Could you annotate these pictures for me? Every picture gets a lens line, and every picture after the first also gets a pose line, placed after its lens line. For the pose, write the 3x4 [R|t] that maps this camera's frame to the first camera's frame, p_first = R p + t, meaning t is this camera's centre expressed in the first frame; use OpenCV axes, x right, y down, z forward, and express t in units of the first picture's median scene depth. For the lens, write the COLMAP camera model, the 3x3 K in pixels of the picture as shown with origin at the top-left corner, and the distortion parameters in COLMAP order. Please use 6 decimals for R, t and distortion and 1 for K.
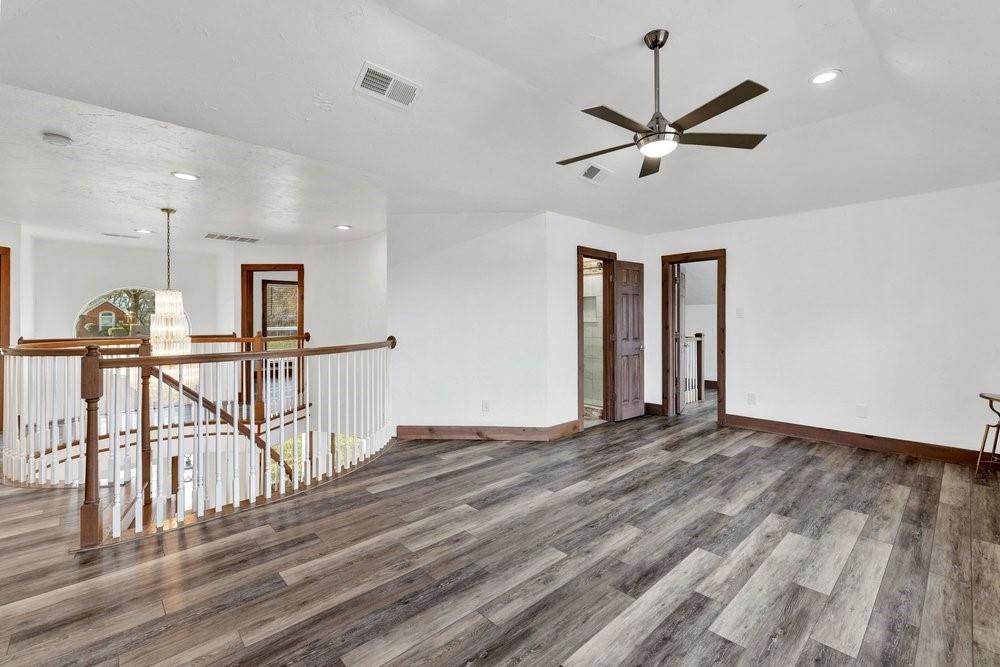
lens RADIAL K [[431.7, 0, 502.5], [0, 431.7, 327.3], [0, 0, 1]] dist [0.001658, -0.000601]
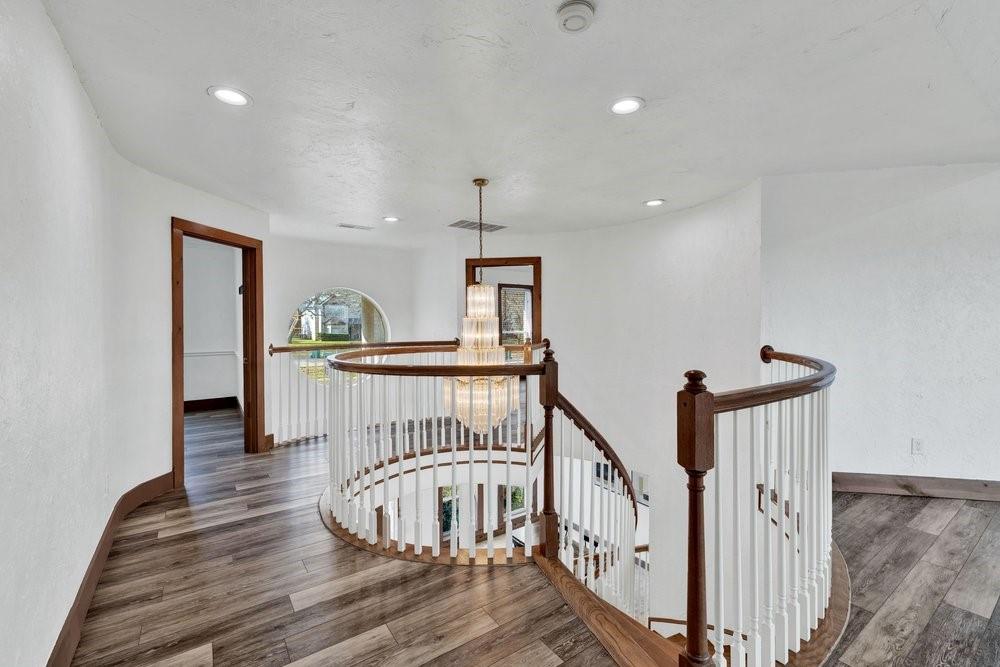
lens RADIAL K [[431.7, 0, 496.3], [0, 431.7, 333.5], [0, 0, 1]] dist [0.001658, -0.000601]
pose [[0.991609, -0.002768, -0.129246, -0.599724], [0.003620, 0.999973, 0.006356, -0.005393], [0.129225, -0.006770, 0.991592, 0.225066]]
